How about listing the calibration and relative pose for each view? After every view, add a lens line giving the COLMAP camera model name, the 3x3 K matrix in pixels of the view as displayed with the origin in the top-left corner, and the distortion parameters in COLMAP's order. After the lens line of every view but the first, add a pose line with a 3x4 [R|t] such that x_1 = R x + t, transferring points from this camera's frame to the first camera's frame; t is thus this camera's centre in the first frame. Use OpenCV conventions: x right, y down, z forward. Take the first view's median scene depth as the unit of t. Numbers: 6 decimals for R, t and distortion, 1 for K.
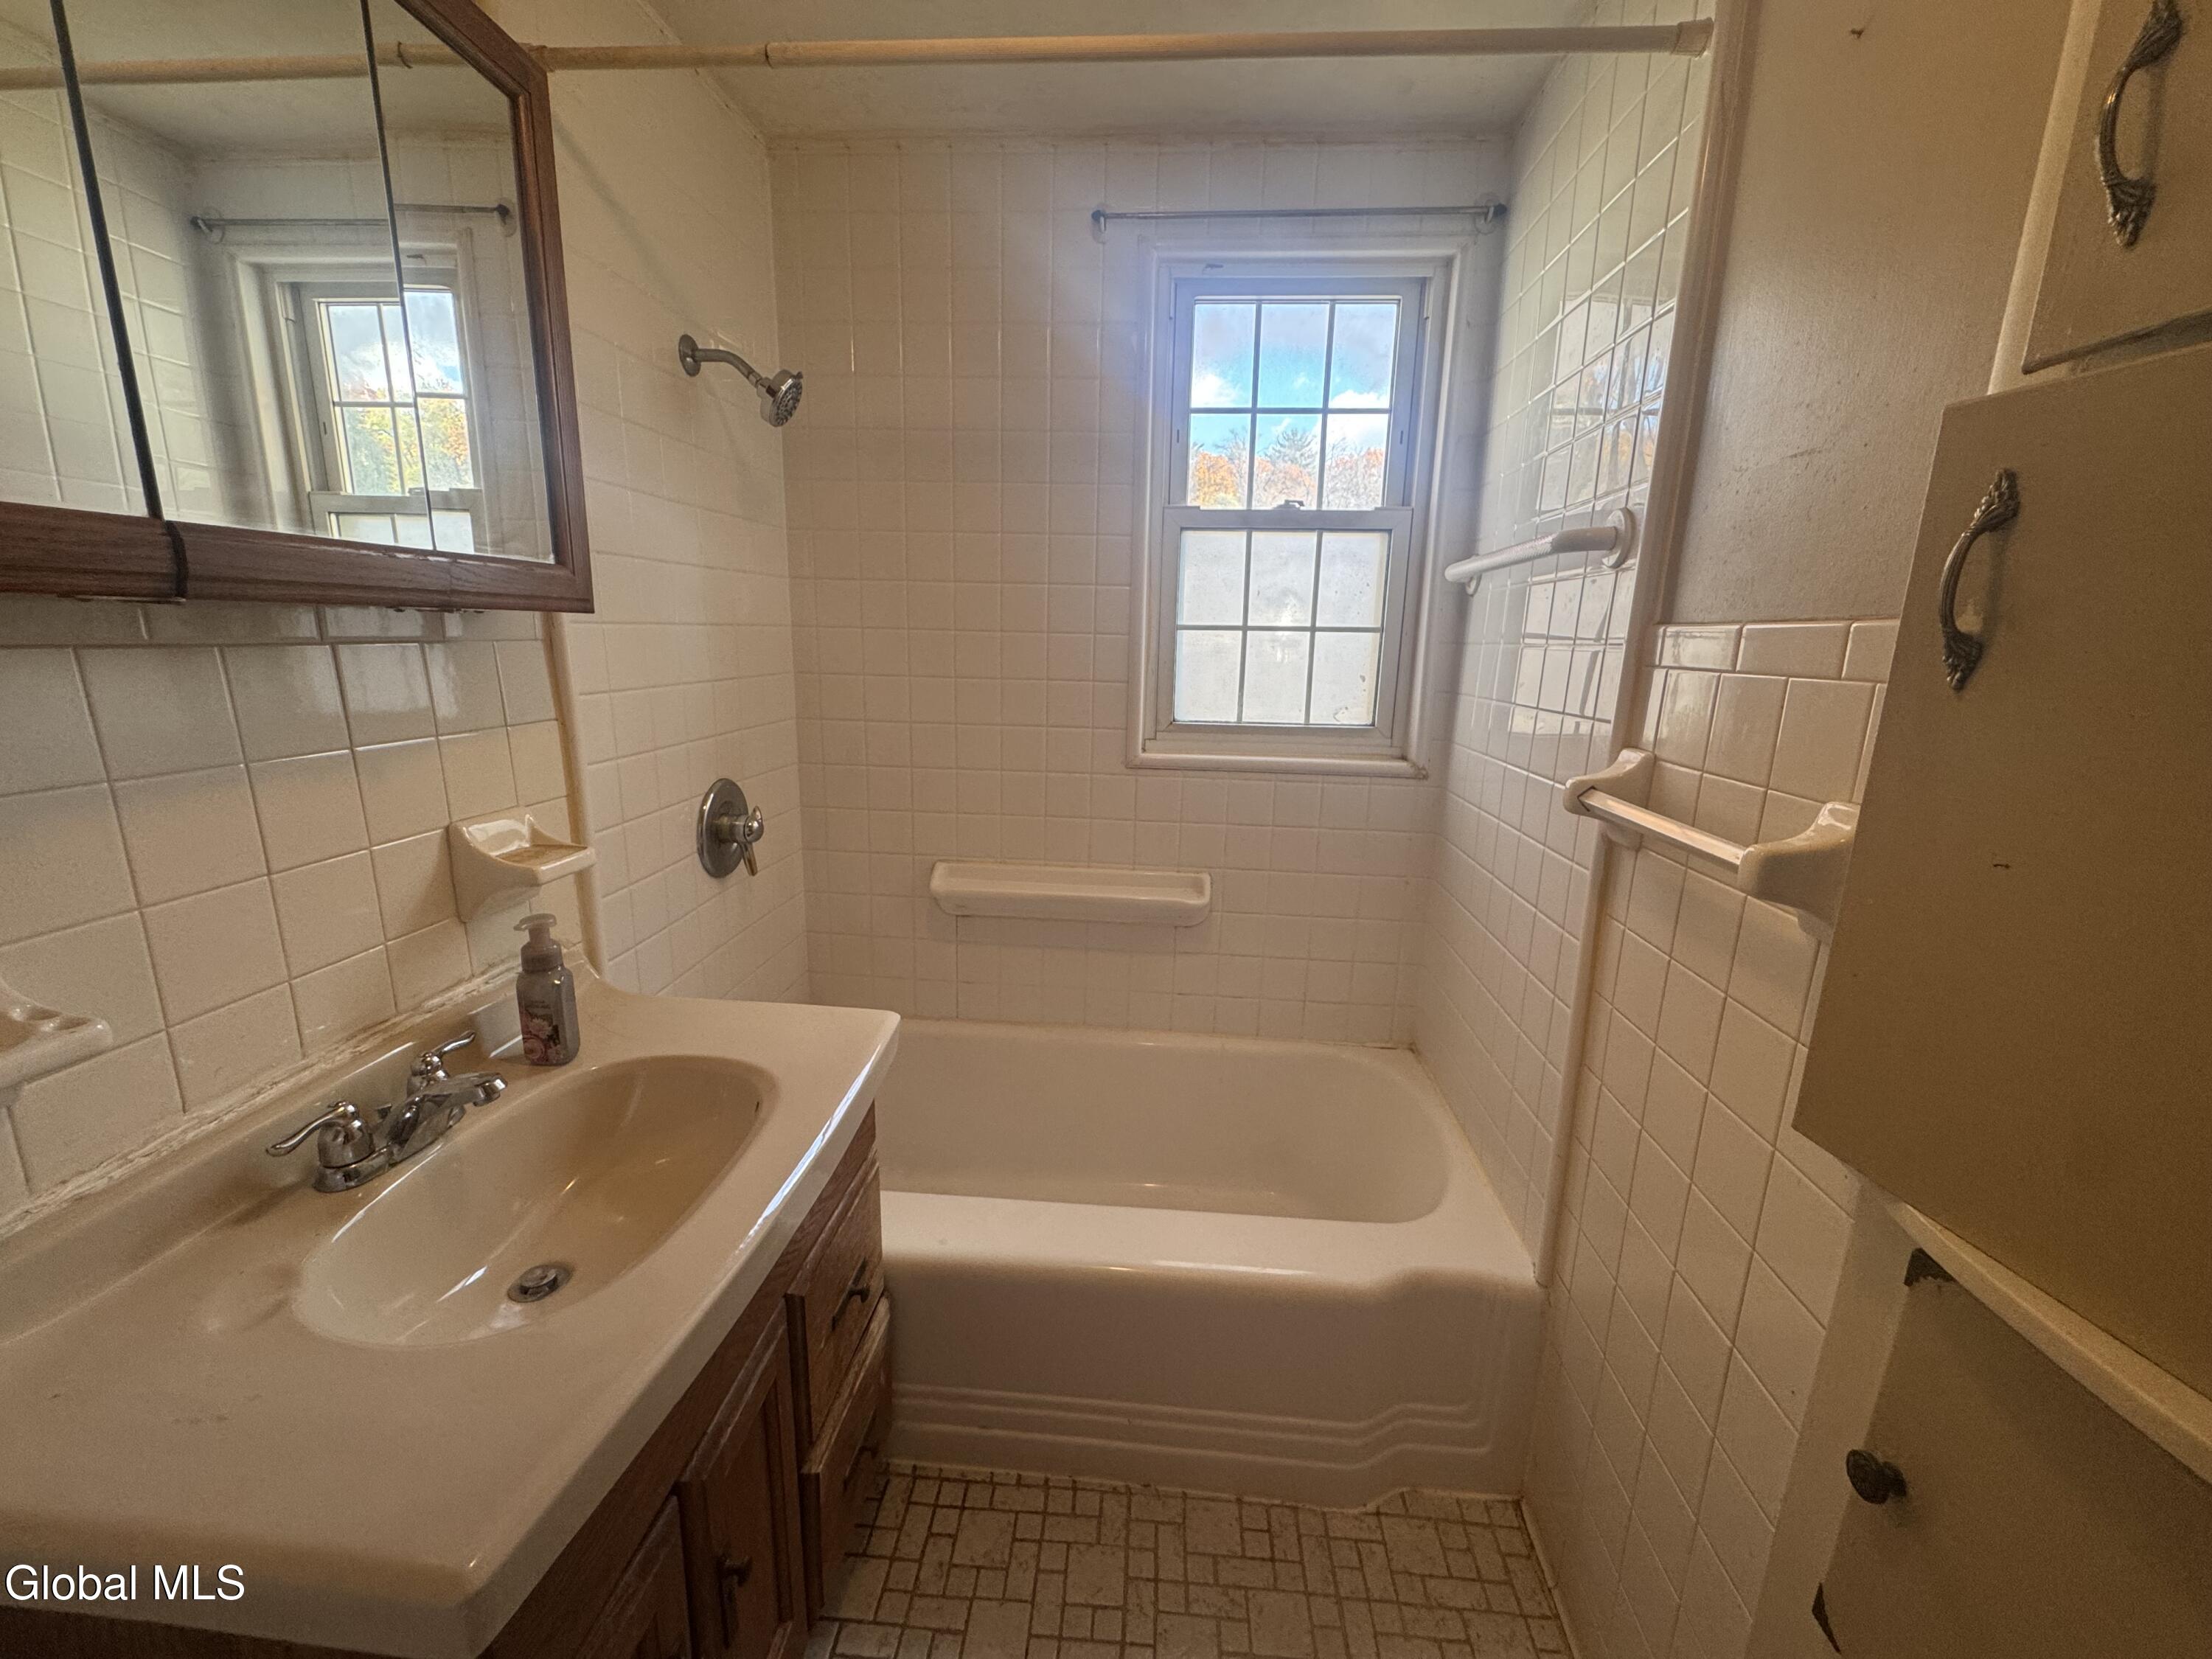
lens RADIAL K [[883.9, 0, 1106.0], [0, 883.9, 829.5], [0, 0, 1]] dist [-0.001377, 0.000421]
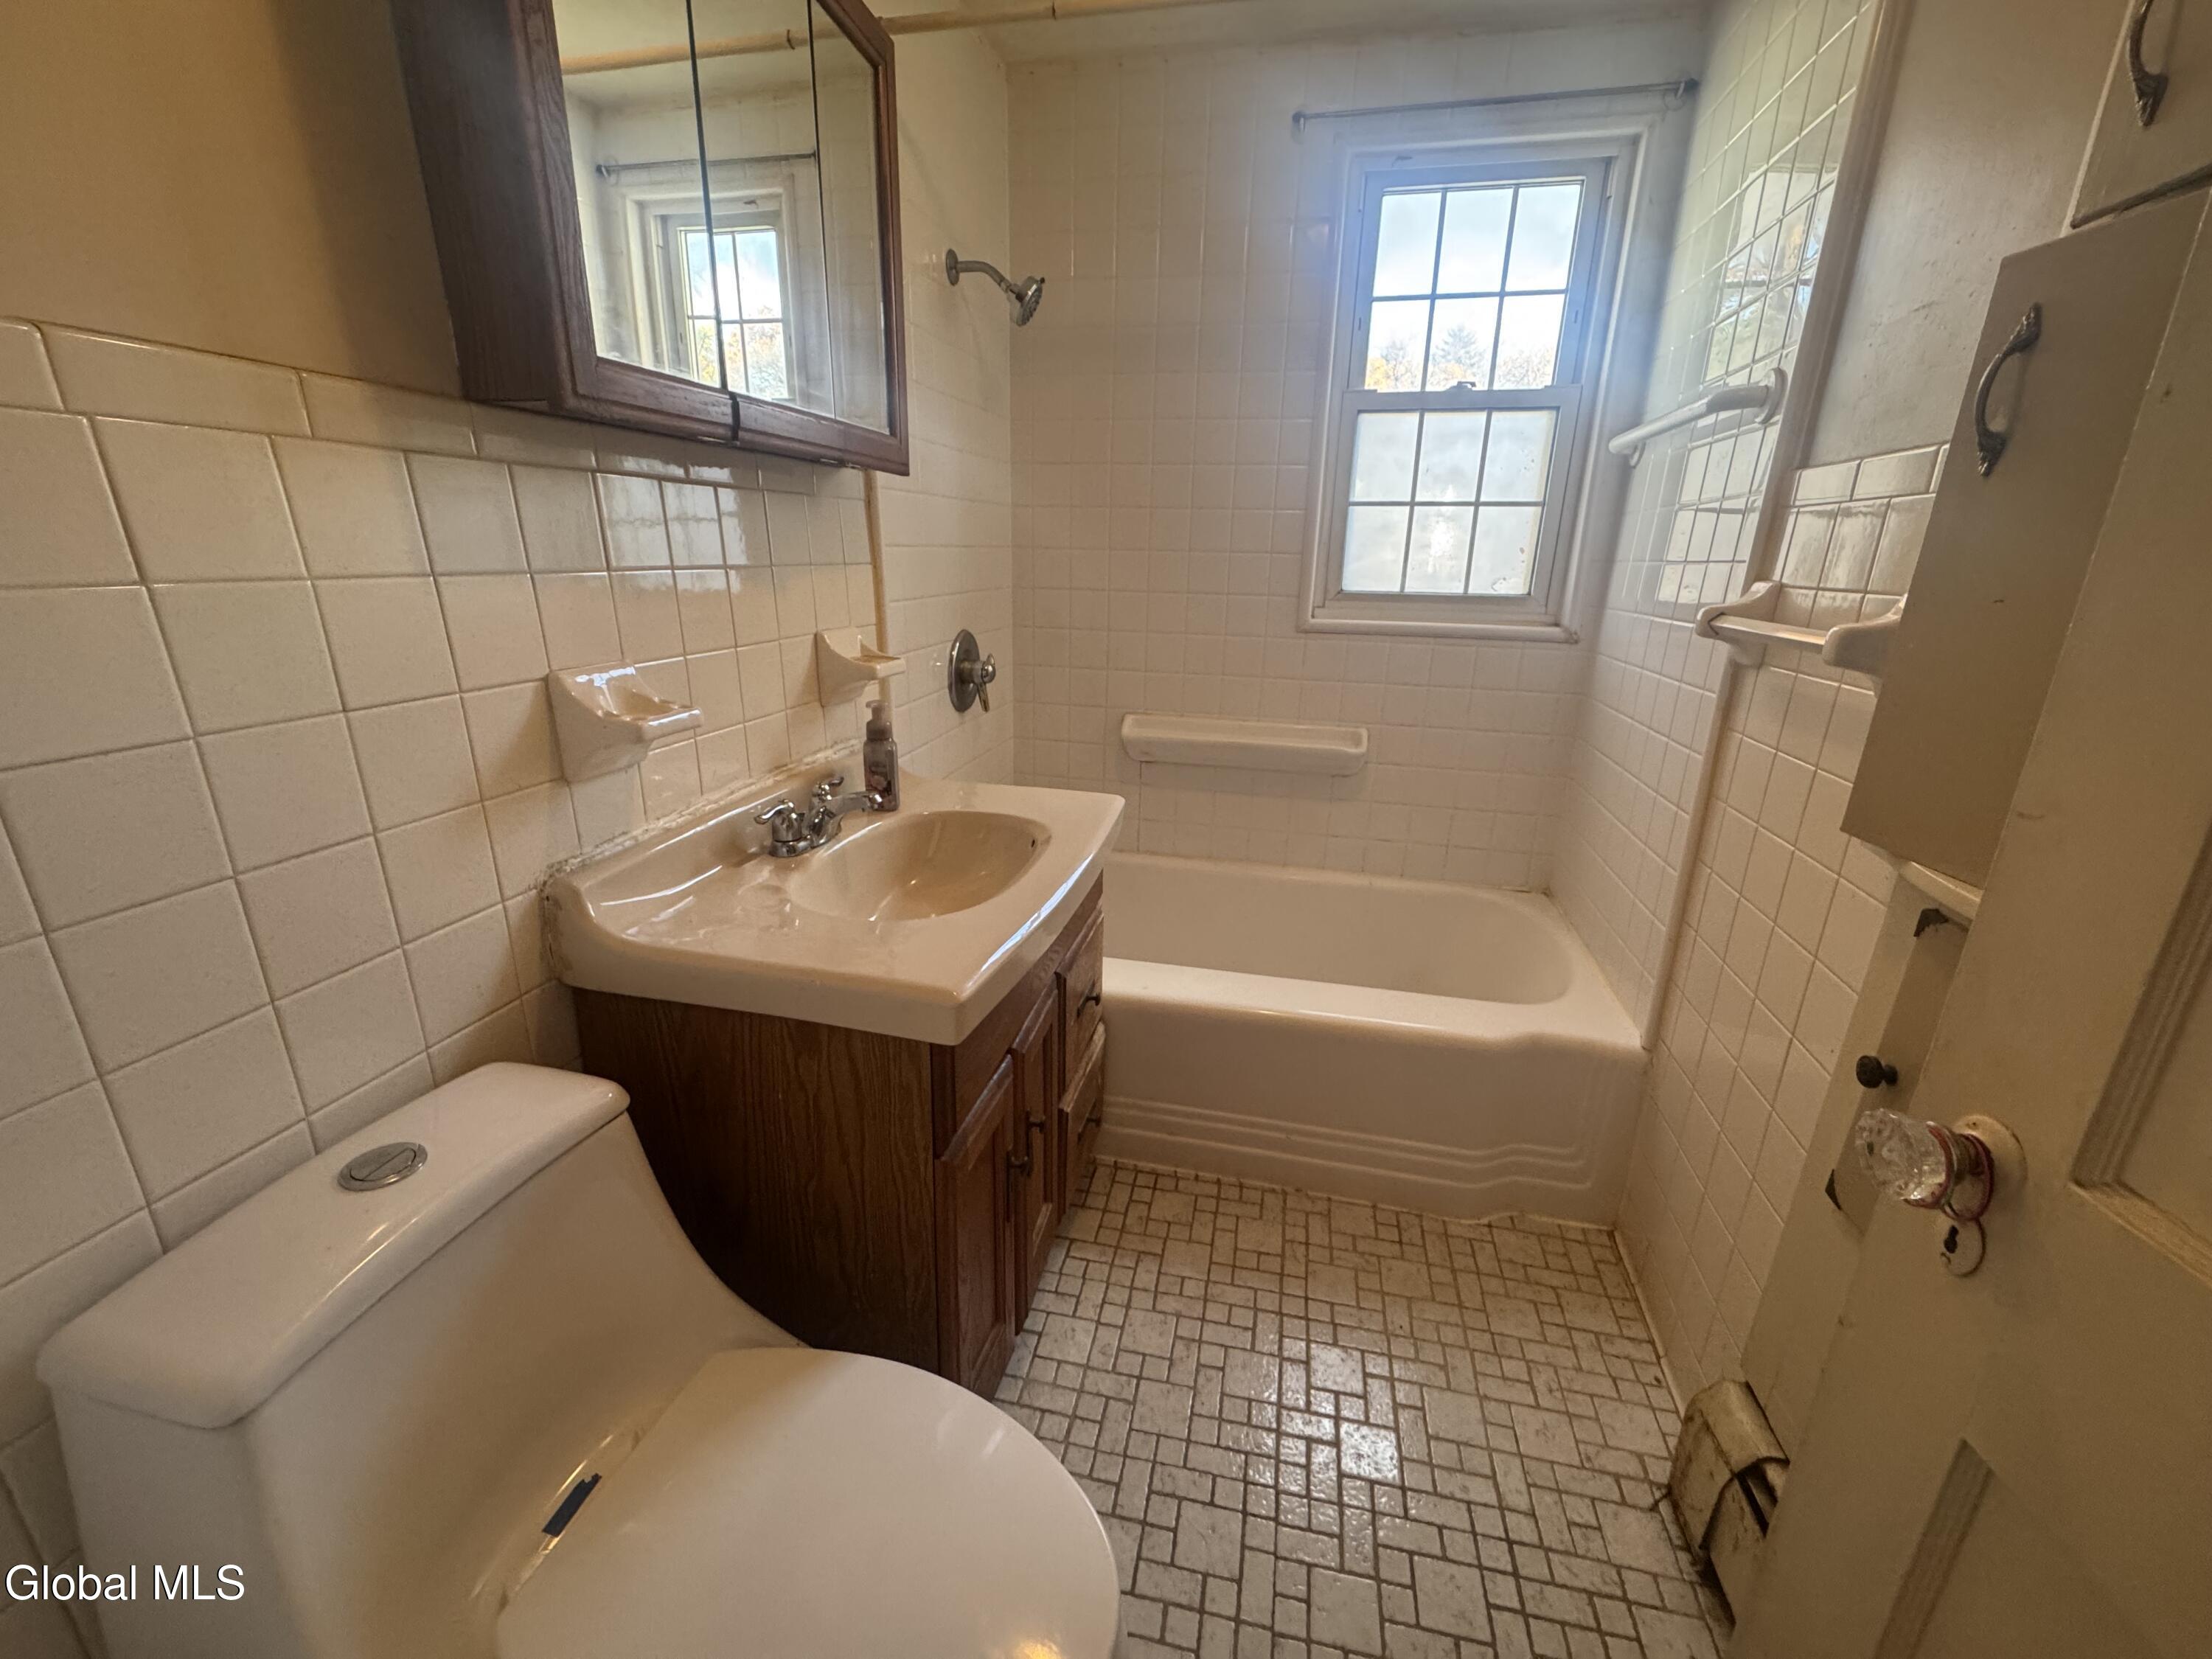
lens RADIAL K [[884.2, 0, 1107.7], [0, 884.2, 828.9], [0, 0, 1]] dist [-0.000456, -0.000087]
pose [[0.989510, 0.039936, -0.138833, -0.073264], [-0.028145, 0.995908, 0.085877, 0.136026], [0.141694, -0.081069, 0.986585, -0.258716]]
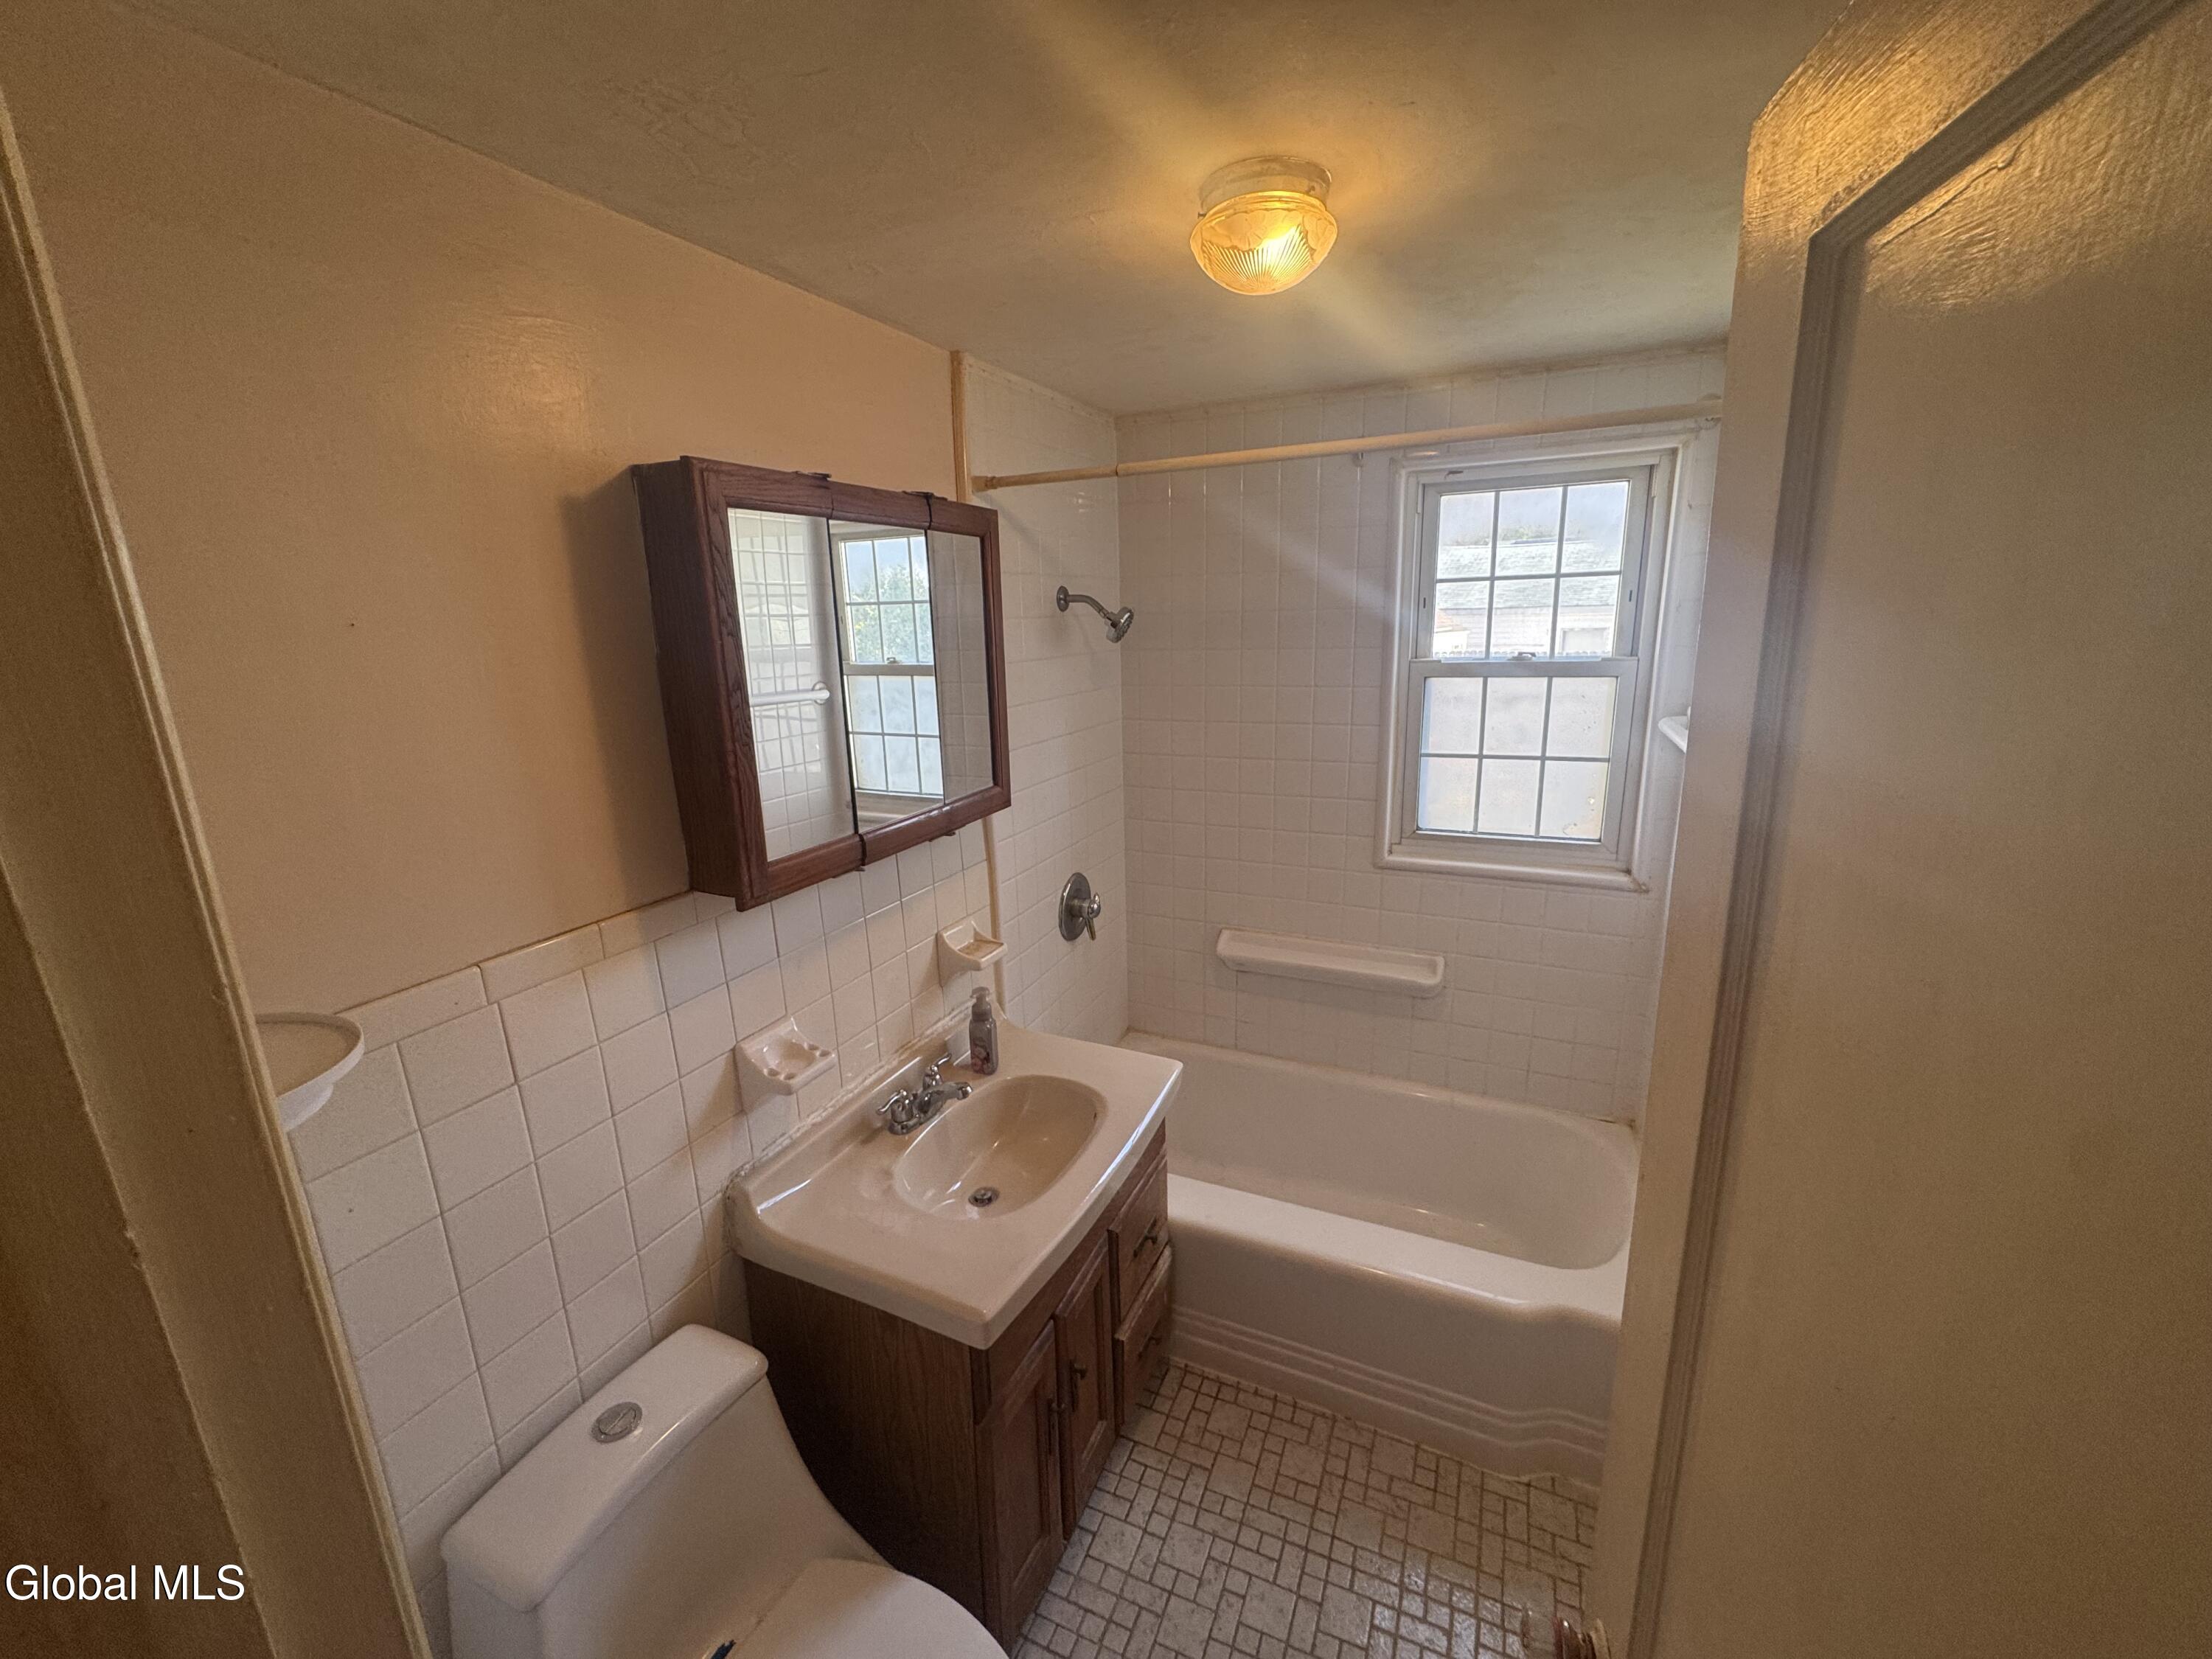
lens RADIAL K [[884.2, 0, 1107.7], [0, 884.2, 828.9], [0, 0, 1]] dist [-0.000456, -0.000087]
pose [[0.937057, 0.033912, -0.347525, 0.152304], [-0.026869, 0.999325, 0.025068, -0.216236], [0.348140, -0.014152, 0.937336, -0.440571]]
